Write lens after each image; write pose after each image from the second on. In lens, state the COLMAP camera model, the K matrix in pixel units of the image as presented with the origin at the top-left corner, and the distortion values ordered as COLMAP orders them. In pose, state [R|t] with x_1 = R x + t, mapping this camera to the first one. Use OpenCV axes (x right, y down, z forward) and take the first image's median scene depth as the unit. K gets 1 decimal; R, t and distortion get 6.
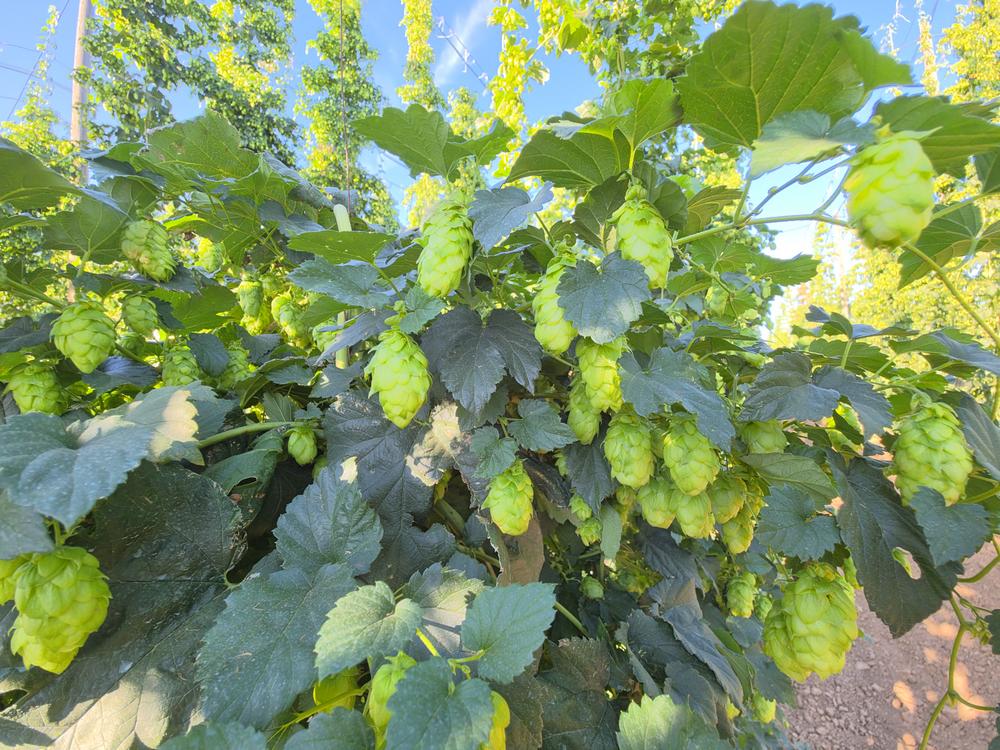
lens RADIAL K [[397.7, 0, 497.3], [0, 397.7, 364.6], [0, 0, 1]] dist [0.000735, -0.000055]
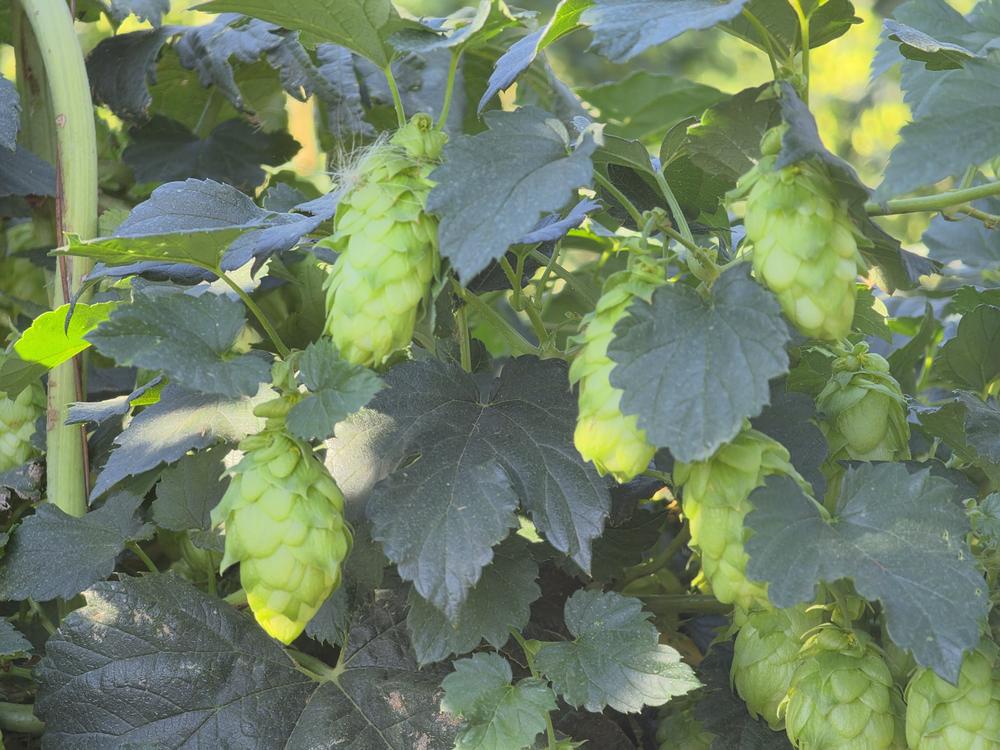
lens RADIAL K [[3311.7, 0, 500.0], [0, 3311.7, 375.0], [0, 0, 1]] dist [0.553681, 0.979280]
pose [[0.994559, -0.004801, -0.104062, 0.277065], [0.001289, 0.999428, -0.033787, -0.013131], [0.104164, 0.033469, 0.993997, -1.925390]]
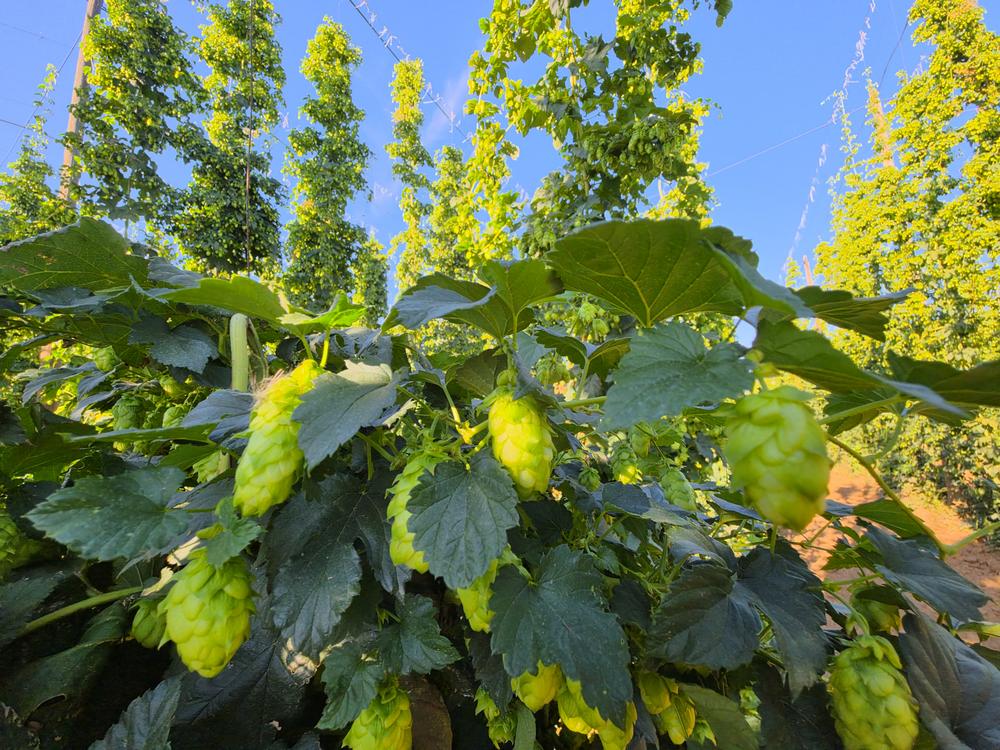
lens RADIAL K [[380.0, 0, 490.3], [0, 380.0, 380.8], [0, 0, 1]] dist [-0.007754, 0.000025]
pose [[0.999333, -0.000496, 0.036524, 0.181182], [0.002732, 0.998121, -0.061217, -0.246280], [-0.036425, 0.061276, 0.997456, 0.143002]]
